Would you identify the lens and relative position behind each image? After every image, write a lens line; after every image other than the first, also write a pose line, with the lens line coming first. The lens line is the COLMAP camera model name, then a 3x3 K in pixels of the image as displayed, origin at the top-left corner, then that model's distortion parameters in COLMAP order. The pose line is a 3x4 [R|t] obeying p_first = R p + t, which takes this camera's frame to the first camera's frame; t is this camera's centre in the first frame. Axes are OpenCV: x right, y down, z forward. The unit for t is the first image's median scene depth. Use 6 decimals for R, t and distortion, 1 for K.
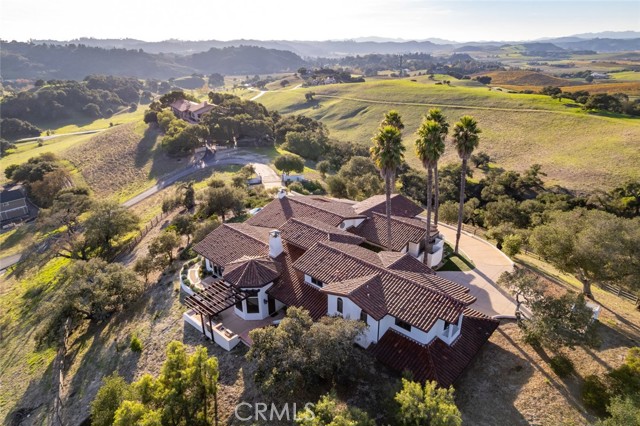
lens RADIAL K [[410.8, 0, 320.0], [0, 410.8, 213.0], [0, 0, 1]] dist [-0.078412, 0.078362]
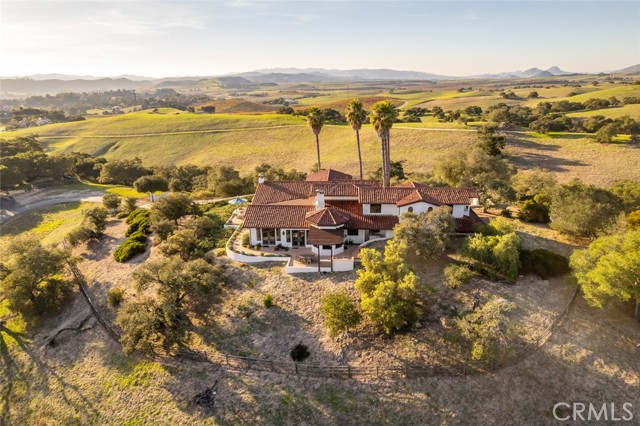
lens RADIAL K [[427.6, 0, 320.0], [0, 427.6, 213.0], [0, 0, 1]] dist [-0.074767, 0.062533]
pose [[0.775824, -0.197023, 0.599399, -0.153372], [0.251313, 0.967880, -0.007140, 0.020957], [-0.578740, 0.156176, 0.800418, -0.007715]]
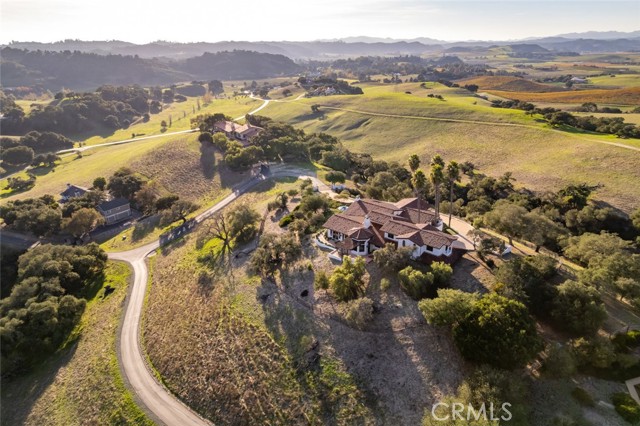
lens RADIAL K [[427.6, 0, 320.0], [0, 427.6, 213.0], [0, 0, 1]] dist [-0.074767, 0.062533]
pose [[0.999418, -0.016356, 0.029936, -0.071715], [0.016489, 0.999855, -0.004208, 0.005473], [-0.029863, 0.004699, 0.999543, -0.211733]]
